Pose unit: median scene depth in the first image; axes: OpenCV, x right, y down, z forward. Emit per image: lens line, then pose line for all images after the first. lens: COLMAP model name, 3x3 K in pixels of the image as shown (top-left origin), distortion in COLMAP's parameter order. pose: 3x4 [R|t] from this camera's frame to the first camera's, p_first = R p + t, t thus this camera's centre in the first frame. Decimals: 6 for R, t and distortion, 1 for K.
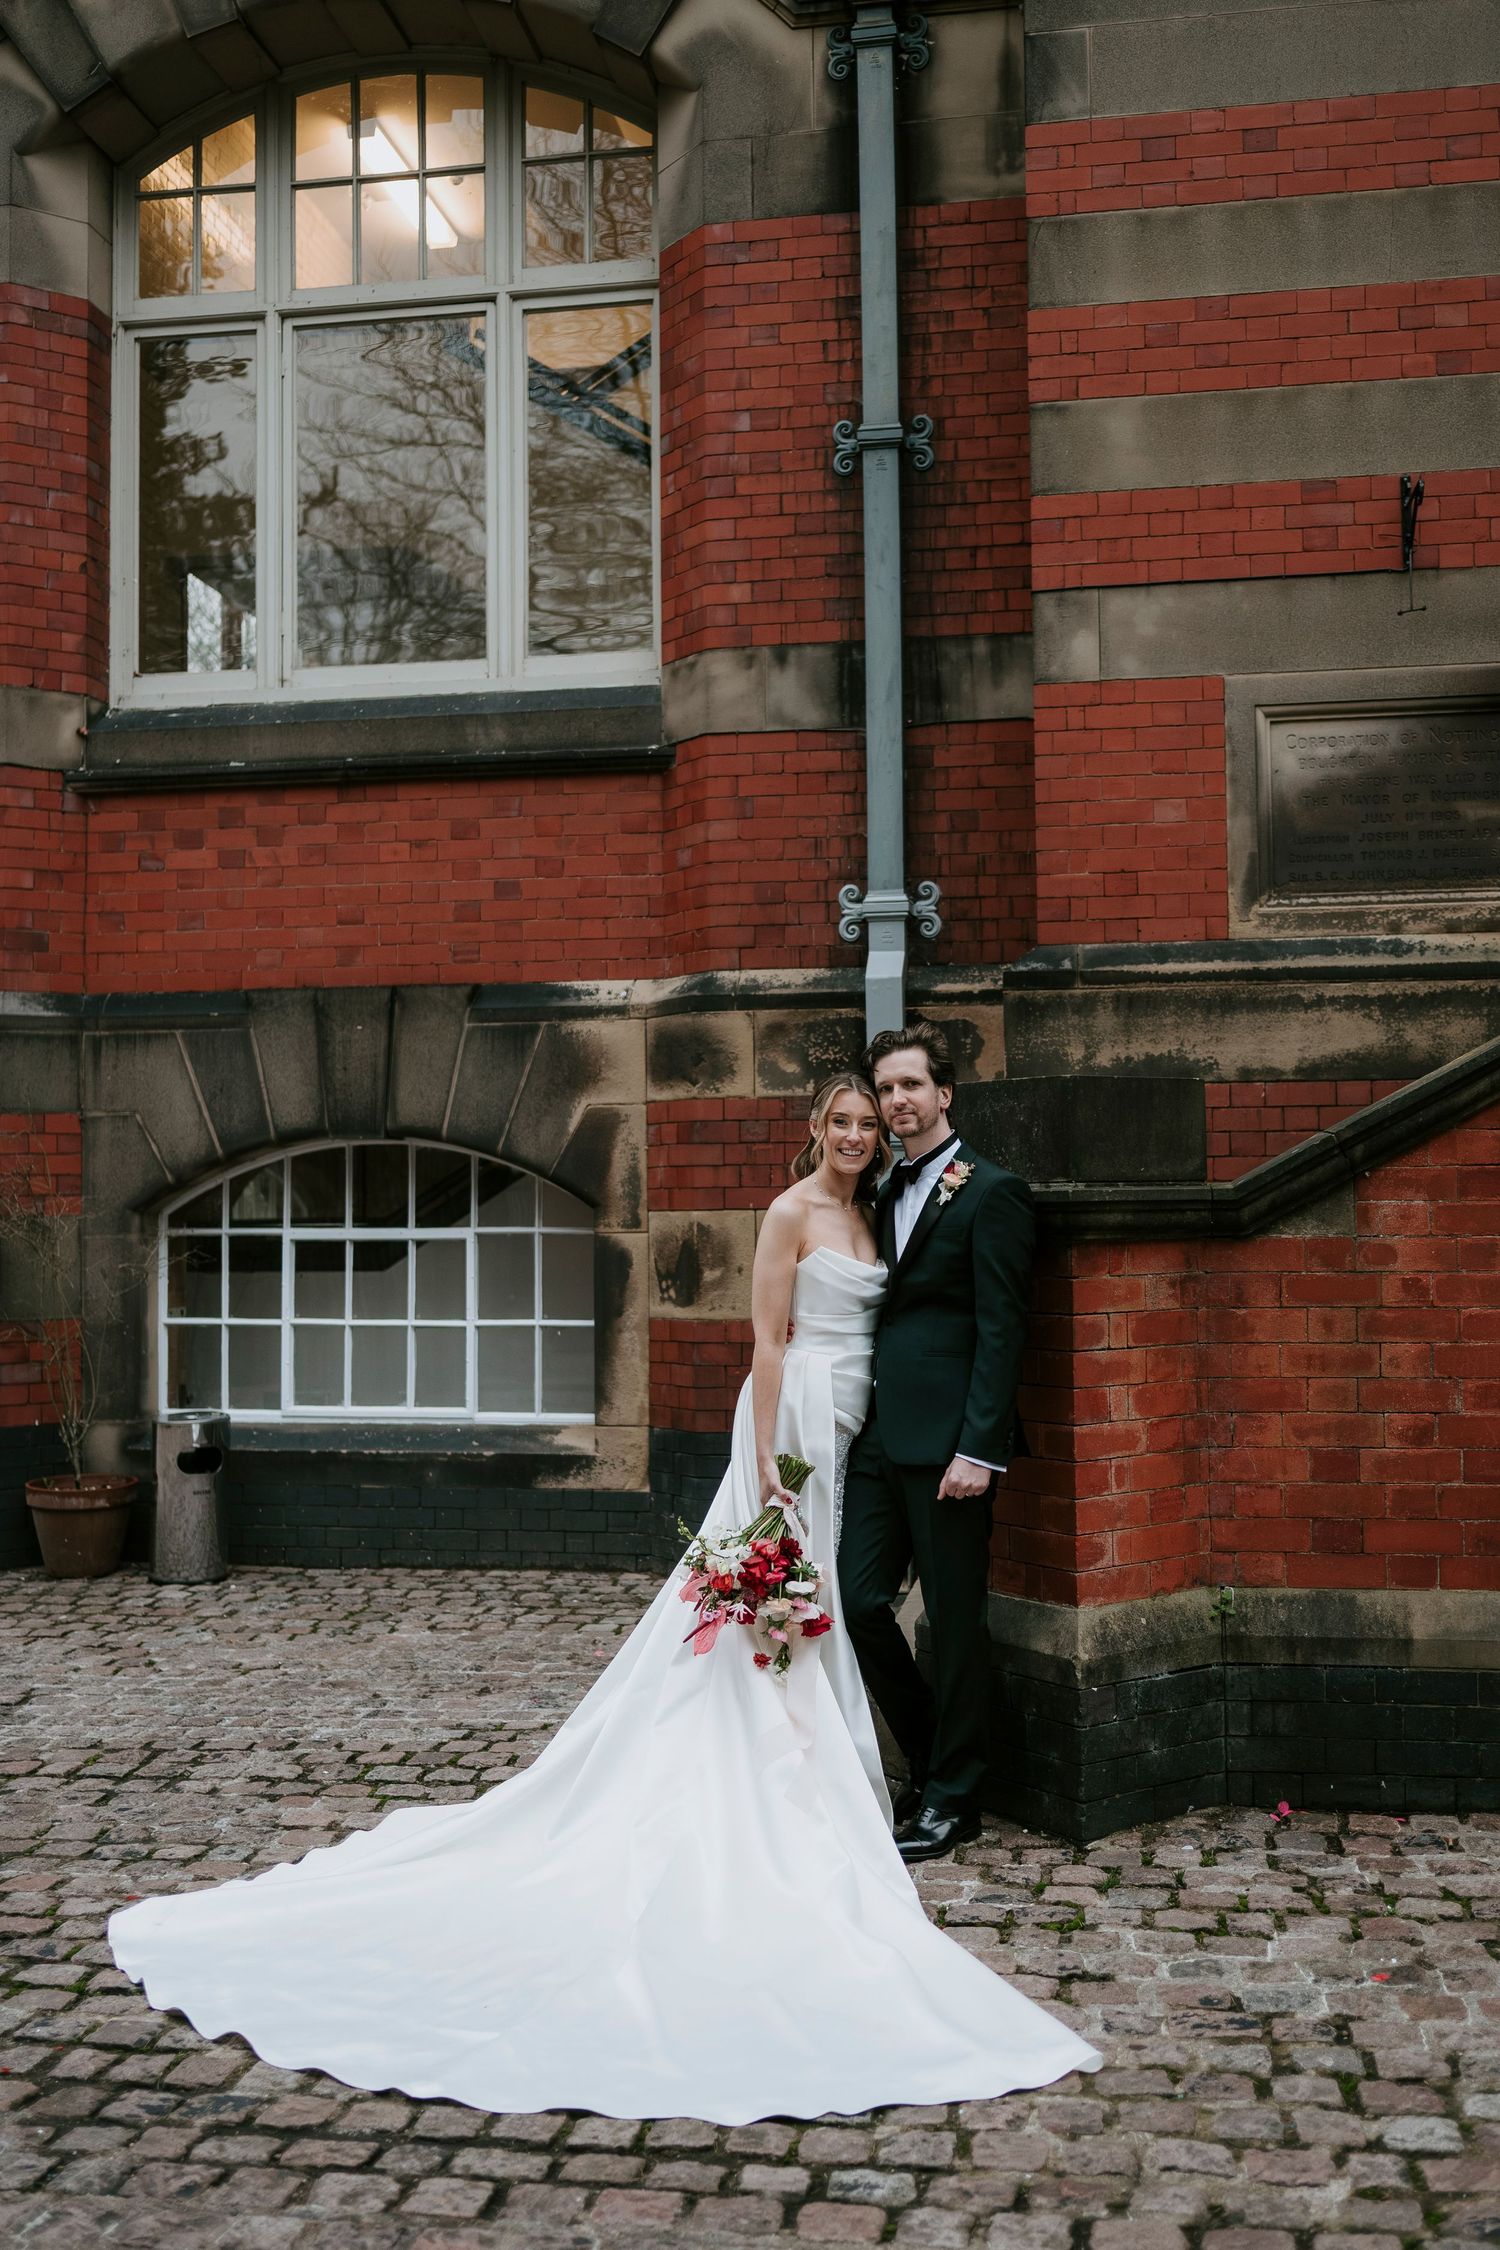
lens RADIAL K [[2223.3, 0, 752.2], [0, 2223.3, 1074.6], [0, 0, 1]] dist [0.011062, -0.082286]
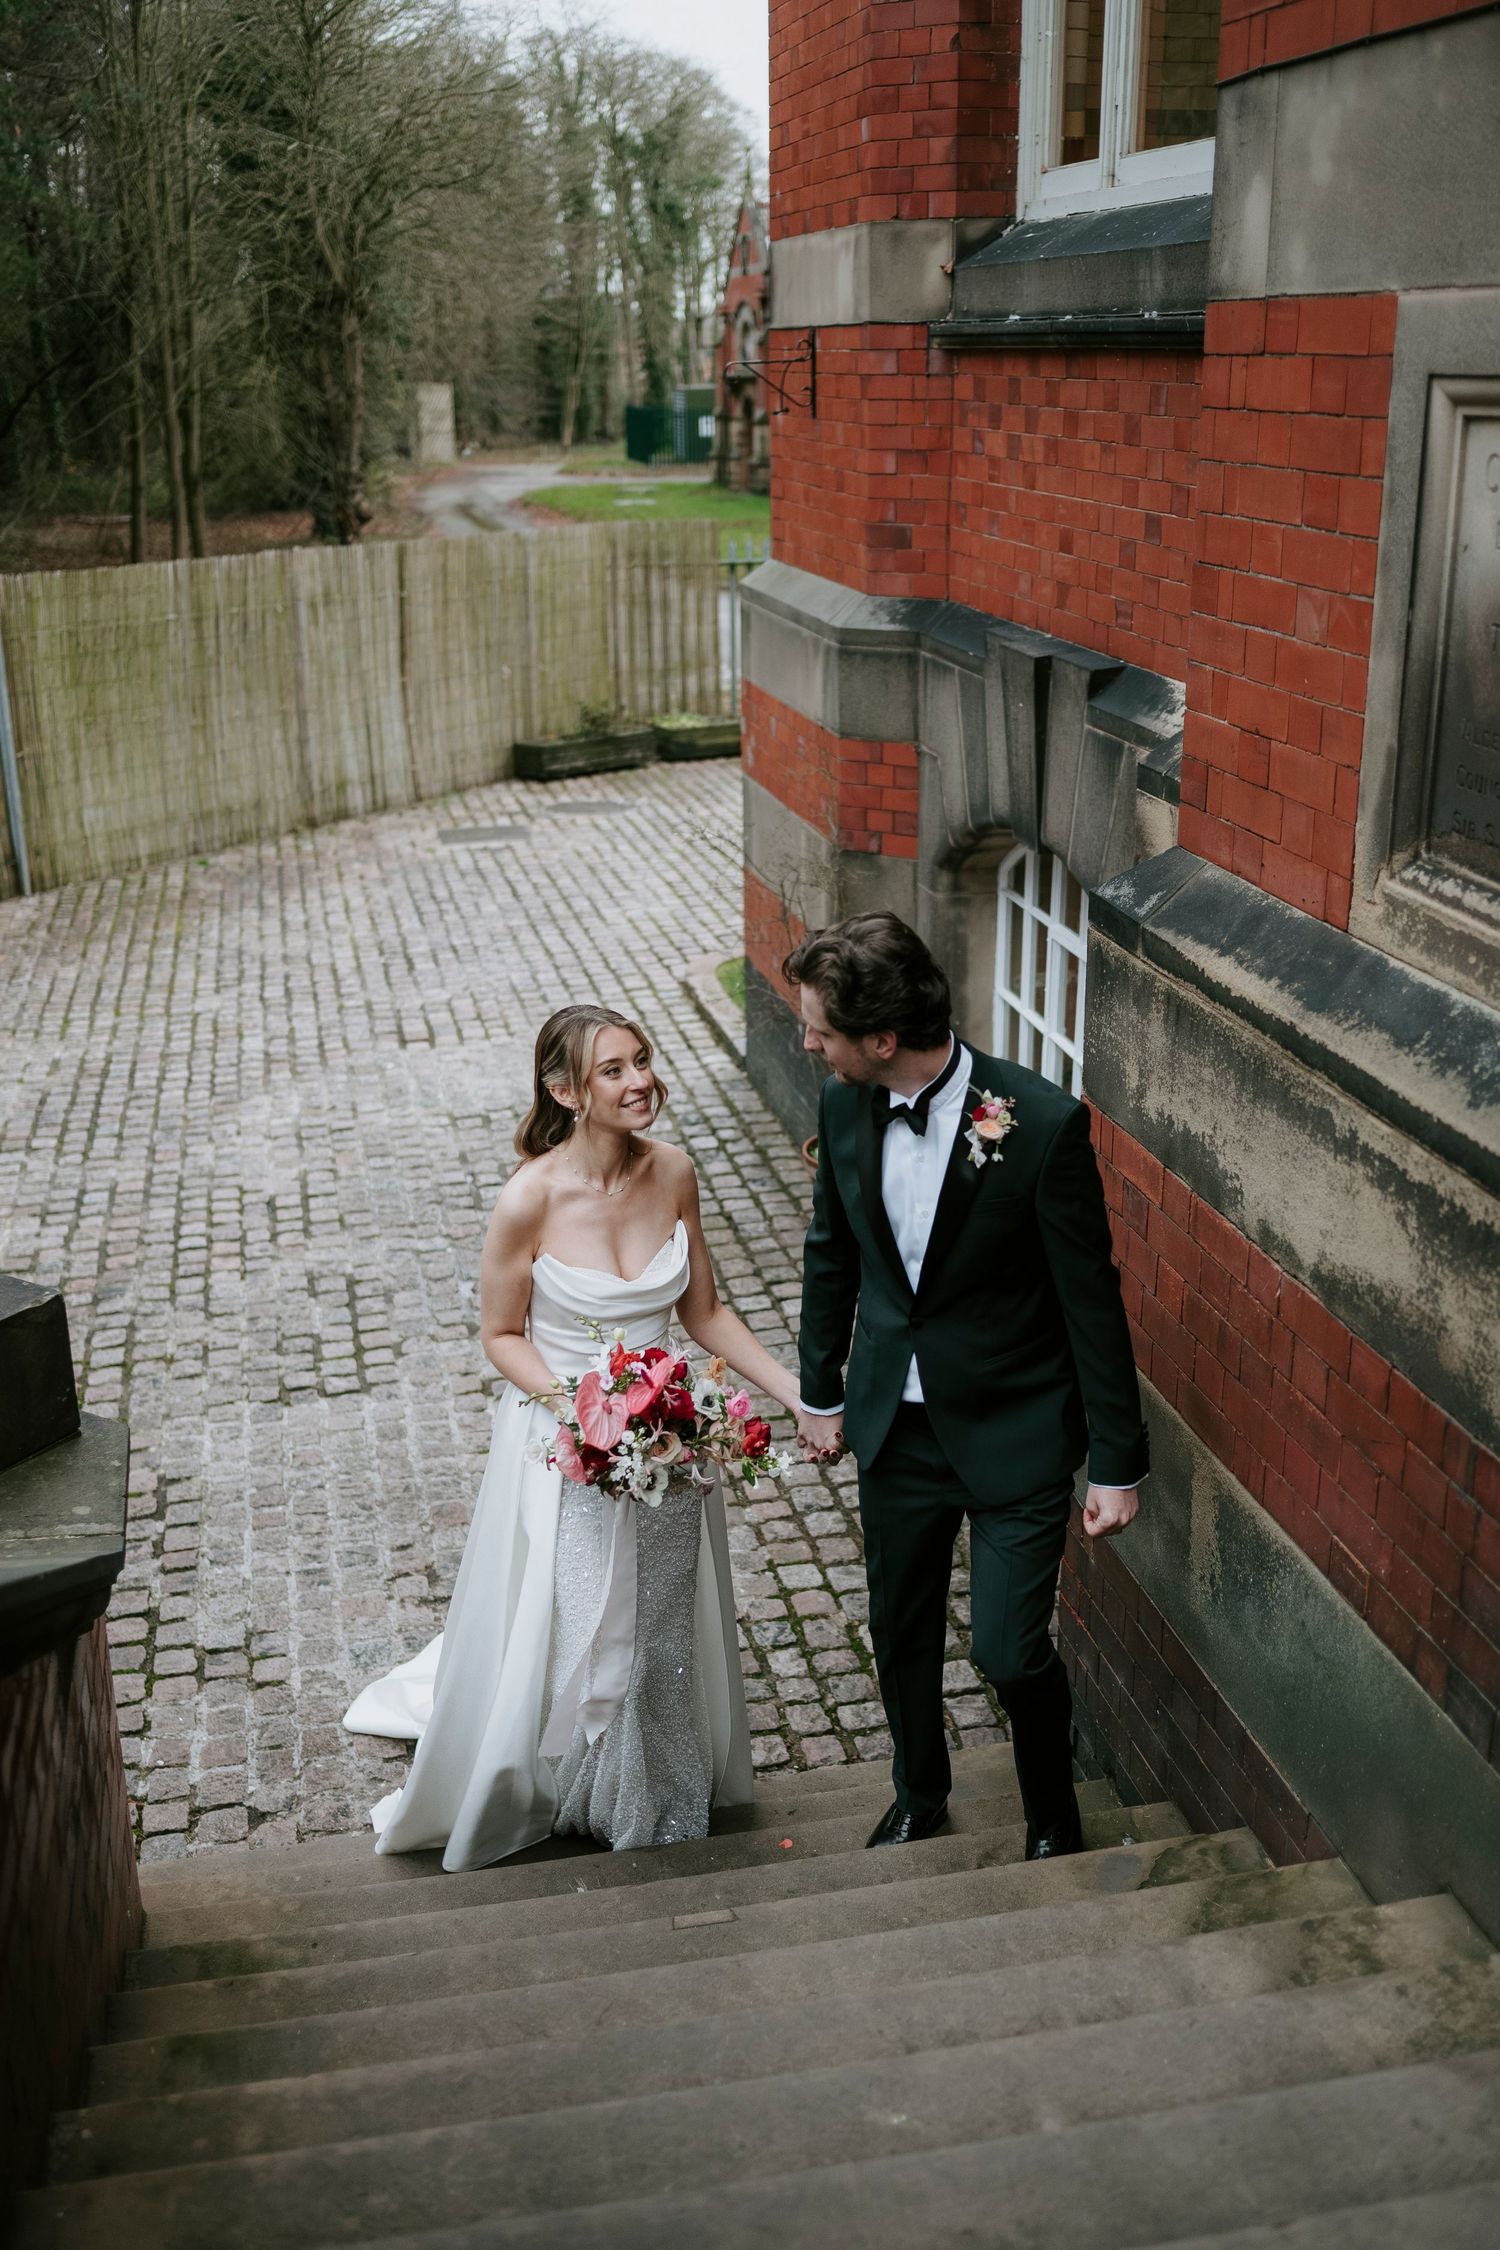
lens RADIAL K [[2223.3, 0, 752.2], [0, 2223.3, 1074.6], [0, 0, 1]] dist [0.011062, -0.082286]
pose [[0.378392, 0.294444, -0.877566, 0.483742], [0.058712, 0.938515, 0.340210, -0.163819], [0.923782, -0.180256, 0.337839, 0.629065]]
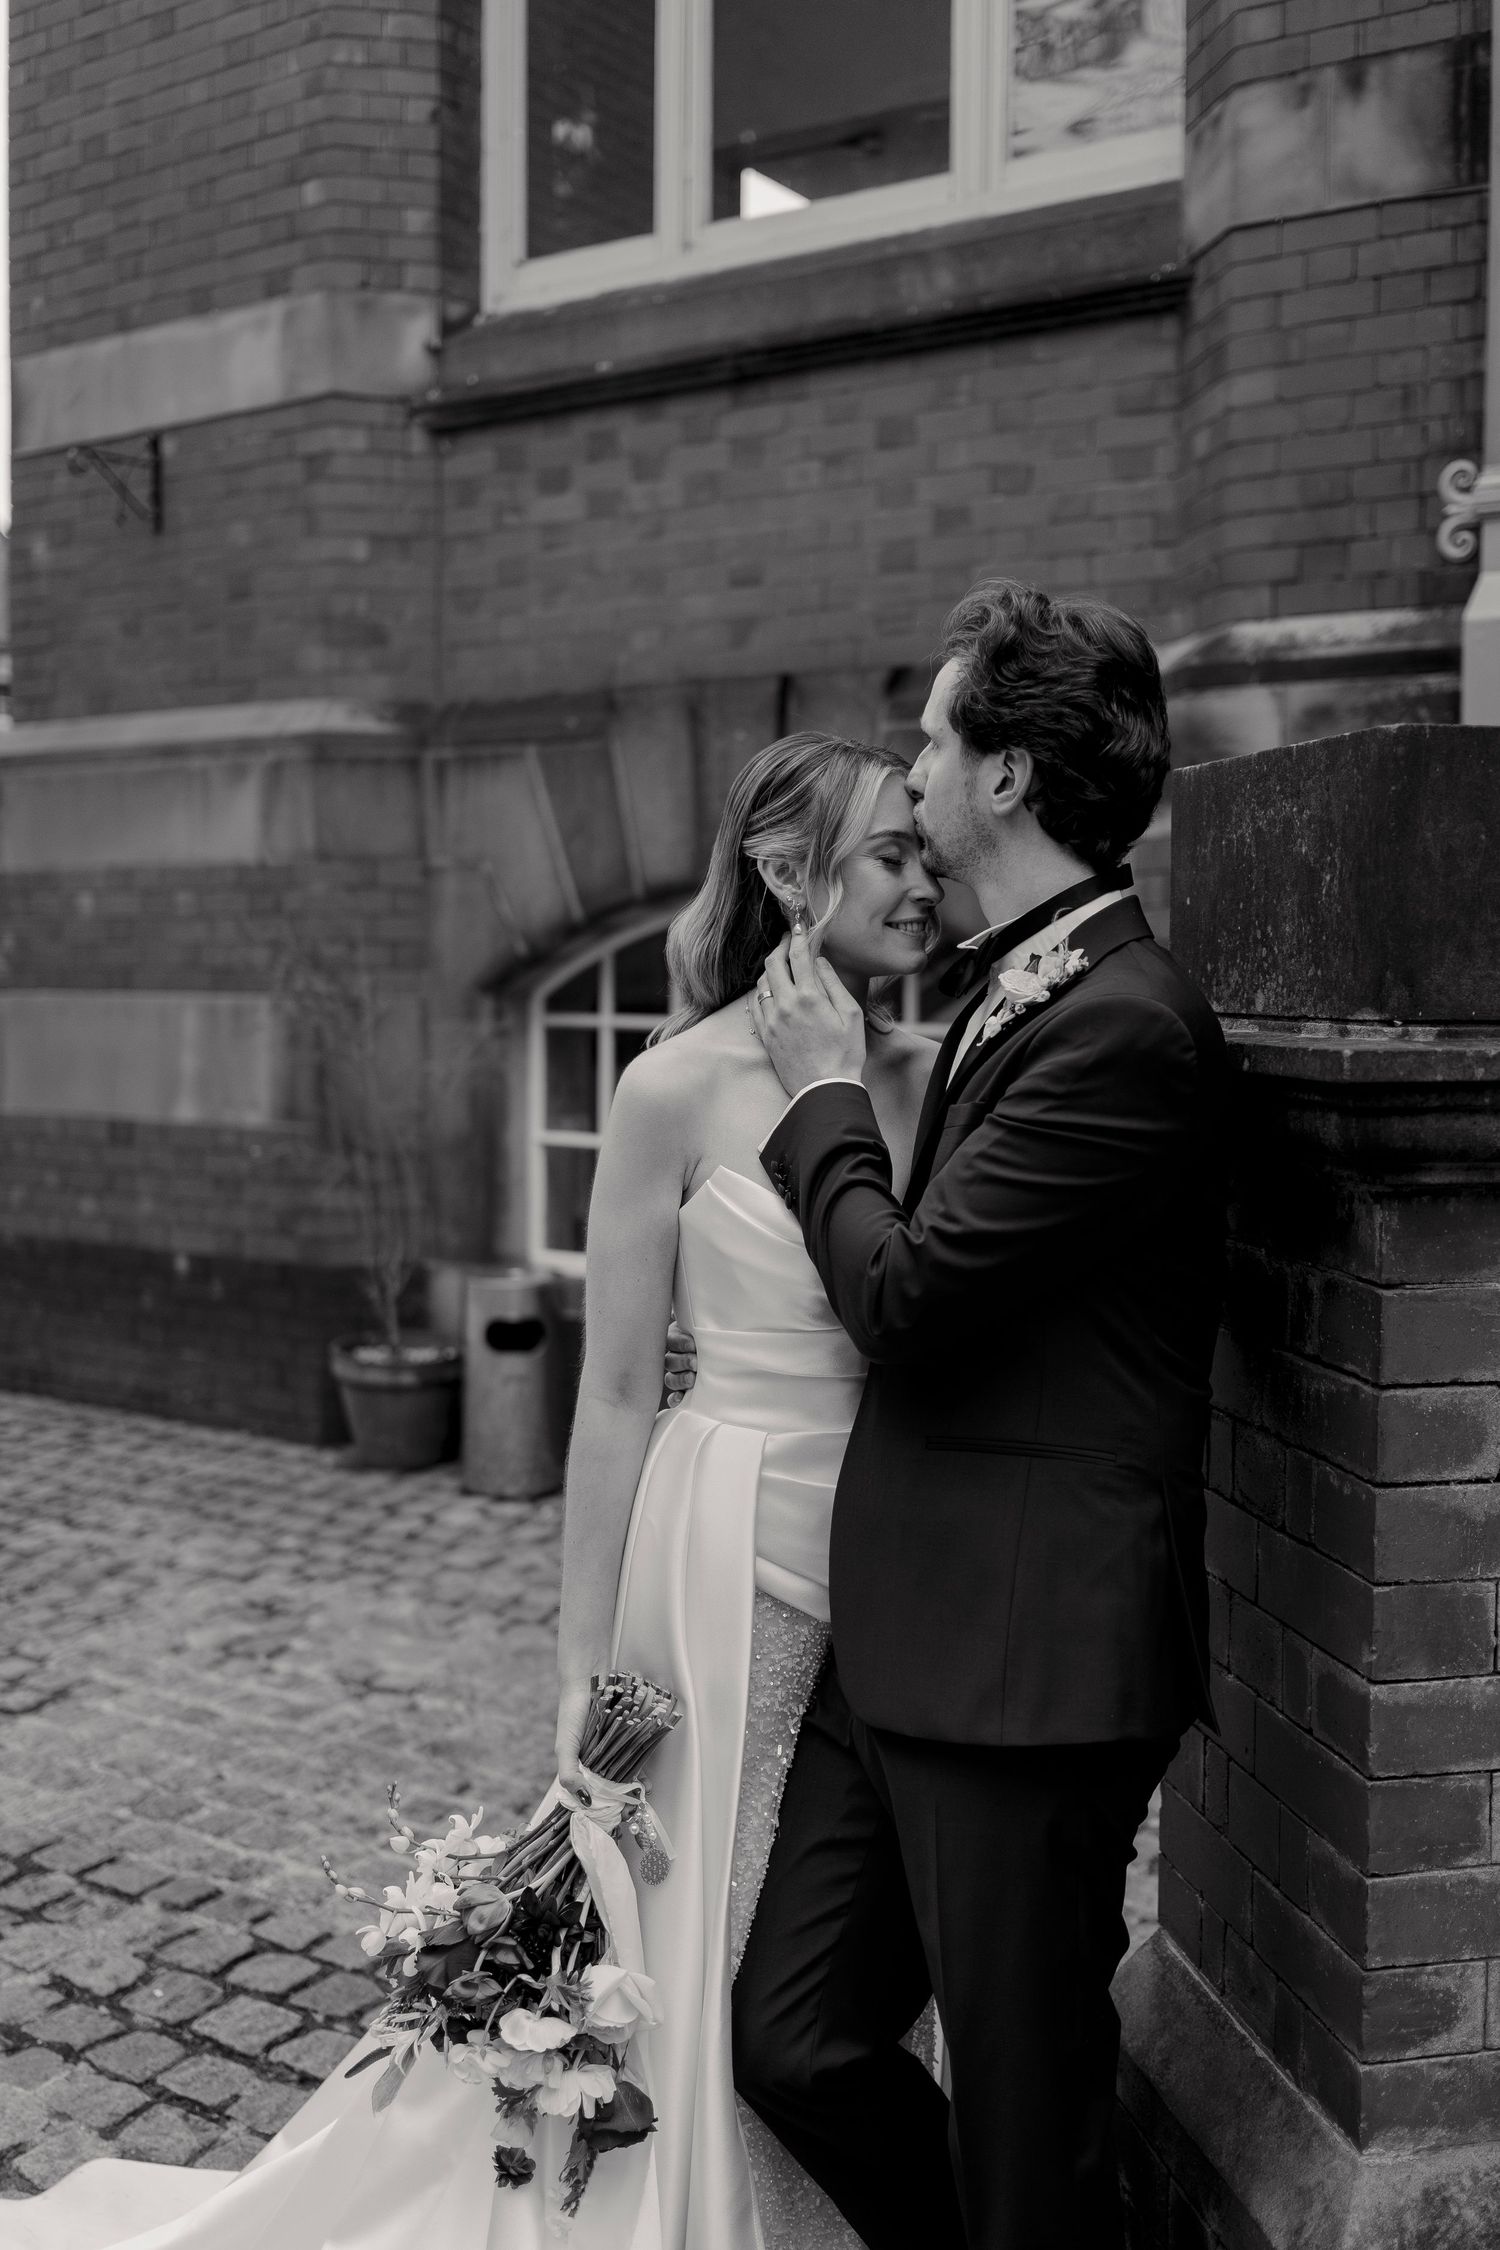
lens RADIAL K [[2223.3, 0, 752.2], [0, 2223.3, 1074.6], [0, 0, 1]] dist [0.011062, -0.082286]
pose [[0.911325, 0.037487, -0.409977, 0.112748], [0.007269, 0.994225, 0.107067, 0.009704], [0.411623, -0.100553, 0.905790, 0.359848]]
